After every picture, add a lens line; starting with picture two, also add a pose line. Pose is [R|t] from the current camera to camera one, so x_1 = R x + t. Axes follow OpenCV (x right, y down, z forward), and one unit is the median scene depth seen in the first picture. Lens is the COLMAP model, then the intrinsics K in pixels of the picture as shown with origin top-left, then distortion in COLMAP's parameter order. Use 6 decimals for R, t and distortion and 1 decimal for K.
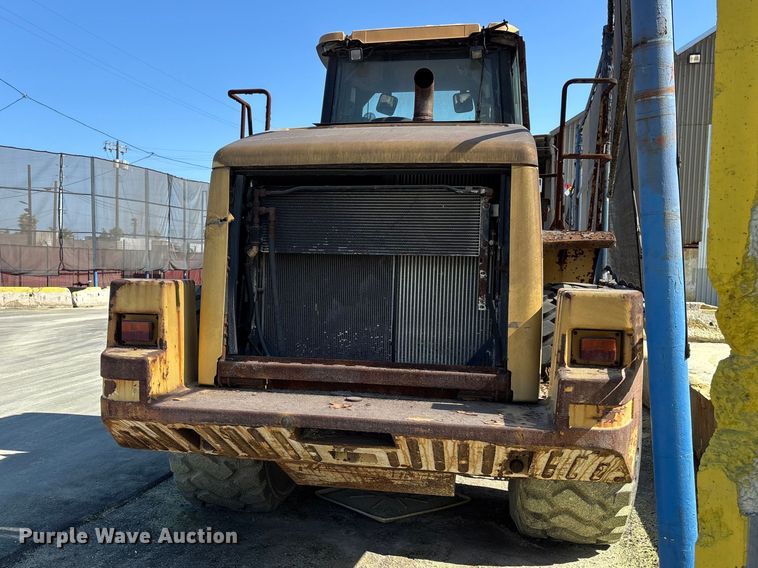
lens RADIAL K [[763.8, 0, 343.4], [0, 763.8, 301.4], [0, 0, 1]] dist [0.121558, -0.259069]
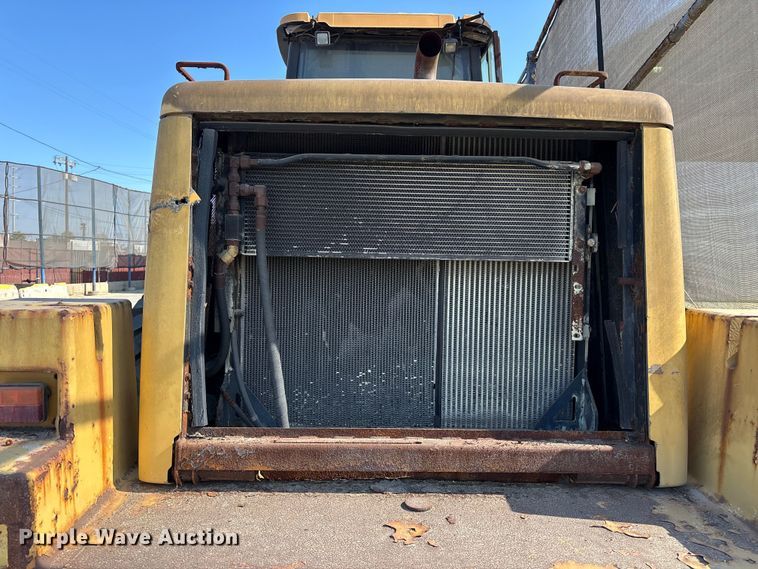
lens RADIAL K [[568.8, 0, 383.3], [0, 568.8, 286.1], [0, 0, 1]] dist [0.051755, -0.063757]
pose [[0.977739, -0.009247, 0.209622, -0.093160], [0.010506, 0.999933, -0.004893, -0.035108], [-0.209563, 0.006986, 0.977770, 0.511621]]
